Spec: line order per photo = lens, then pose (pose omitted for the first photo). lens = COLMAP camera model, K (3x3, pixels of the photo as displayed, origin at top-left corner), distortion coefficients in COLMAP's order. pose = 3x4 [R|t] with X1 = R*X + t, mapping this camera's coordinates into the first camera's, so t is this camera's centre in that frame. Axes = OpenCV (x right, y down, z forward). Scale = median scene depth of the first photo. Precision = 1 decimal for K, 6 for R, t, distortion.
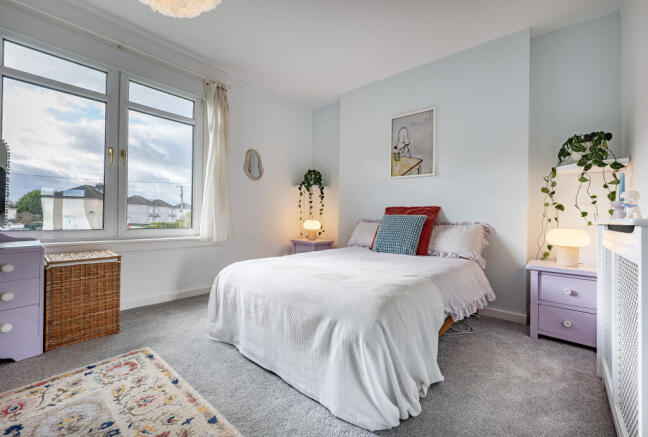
lens RADIAL K [[261.3, 0, 324.0], [0, 261.3, 218.5], [0, 0, 1]] dist [-0.000177, 0.000010]
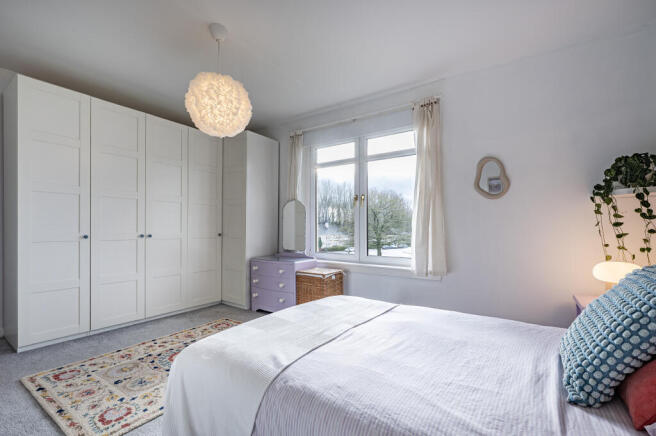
lens RADIAL K [[300.9, 0, 330.8], [0, 300.9, 231.7], [0, 0, 1]] dist [-0.000858, 0.000017]
pose [[0.125760, -0.009433, -0.992016, 0.711285], [-0.015127, 0.999820, -0.011424, -0.058501], [0.991945, 0.016443, 0.125595, 0.674839]]
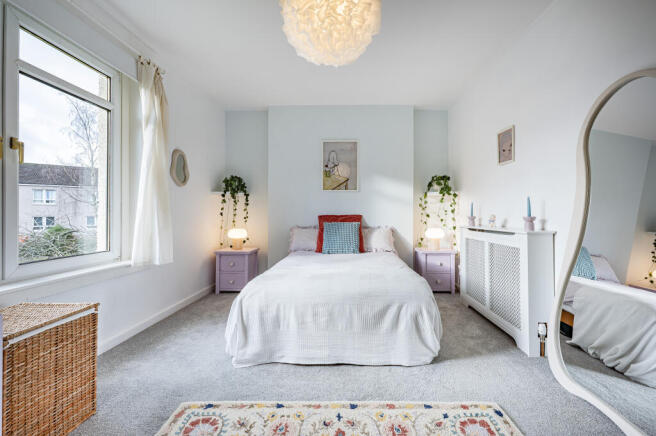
lens RADIAL K [[257.9, 0, 340.4], [0, 257.9, 218.5], [0, 0, 1]] dist [0.001926, 0.000235]
pose [[0.774439, -0.029518, 0.631959, -0.577017], [0.022593, 0.999564, 0.019001, -0.066129], [-0.632245, -0.000438, 0.774769, 0.044590]]
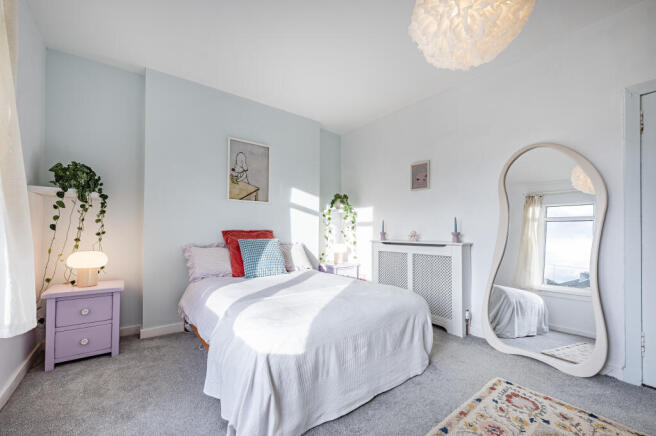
lens RADIAL K [[259.2, 0, 320.9], [0, 259.2, 234.0], [0, 0, 1]] dist [-0.000013, -0.000002]
pose [[0.235348, -0.026937, 0.971538, -0.788716], [0.010360, 0.999629, 0.025207, -0.068368], [-0.971856, 0.004133, 0.235540, 0.598118]]
